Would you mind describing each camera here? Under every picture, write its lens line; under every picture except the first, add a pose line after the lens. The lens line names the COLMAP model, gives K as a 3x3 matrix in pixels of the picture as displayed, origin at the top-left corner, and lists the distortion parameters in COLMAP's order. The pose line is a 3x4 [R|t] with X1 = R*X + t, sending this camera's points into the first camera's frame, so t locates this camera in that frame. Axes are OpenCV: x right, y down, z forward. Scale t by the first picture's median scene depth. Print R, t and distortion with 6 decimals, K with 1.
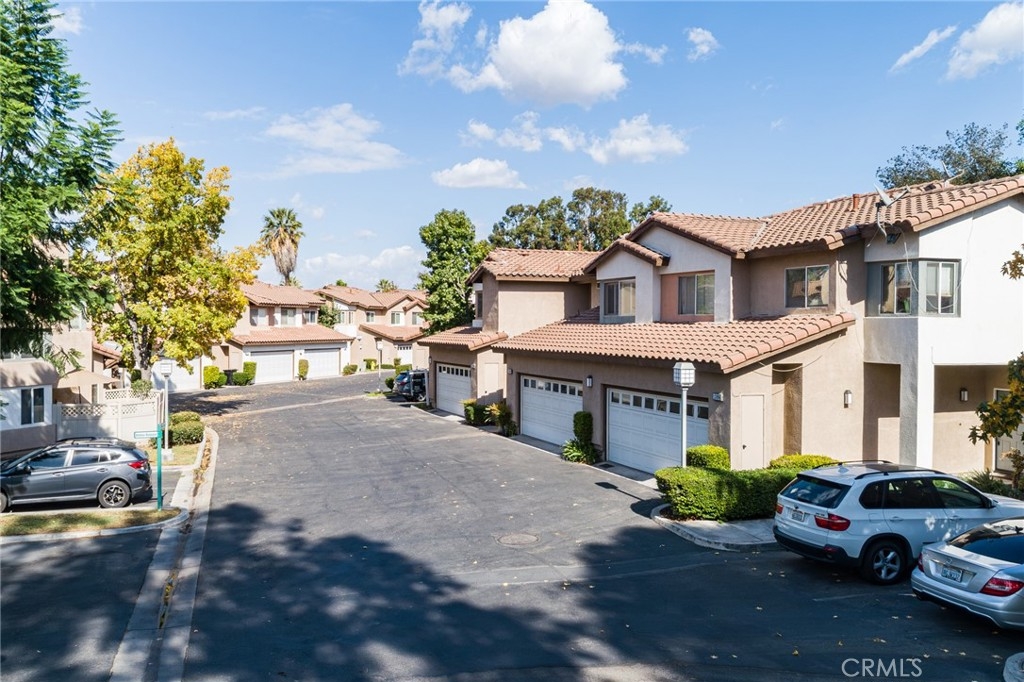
lens RADIAL K [[928.2, 0, 512.2], [0, 928.2, 342.5], [0, 0, 1]] dist [0.024605, -0.002870]
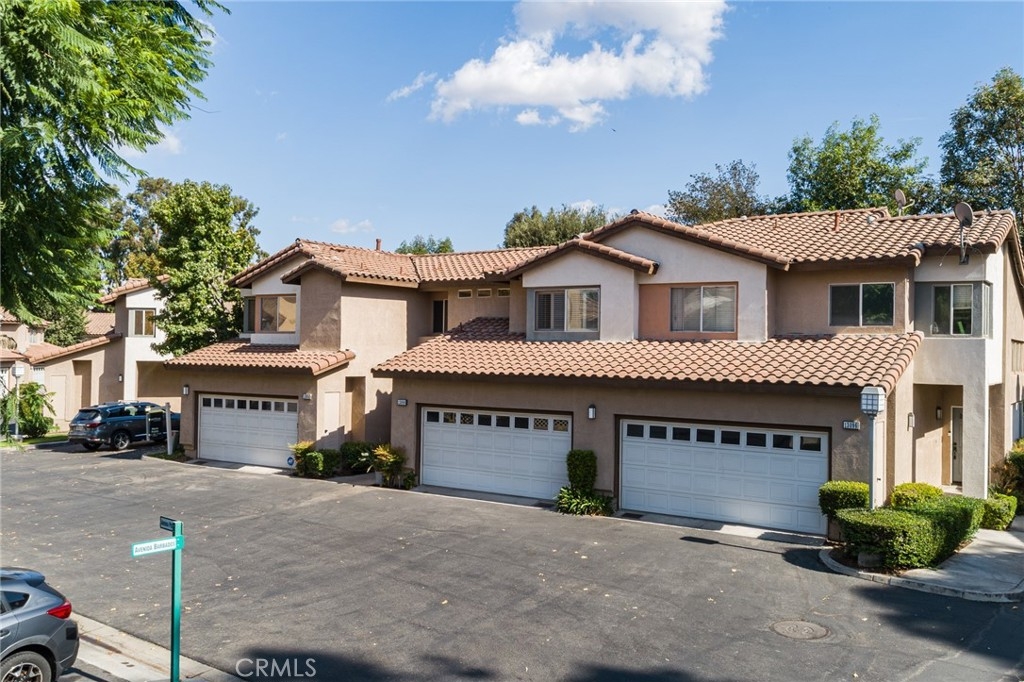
lens RADIAL K [[928.2, 0, 512.2], [0, 928.2, 342.5], [0, 0, 1]] dist [0.024605, -0.002870]
pose [[0.788823, 0.013519, 0.614471, -0.467624], [0.001273, 0.999720, -0.023630, 0.000654], [-0.614619, 0.019422, 0.788585, 0.408228]]
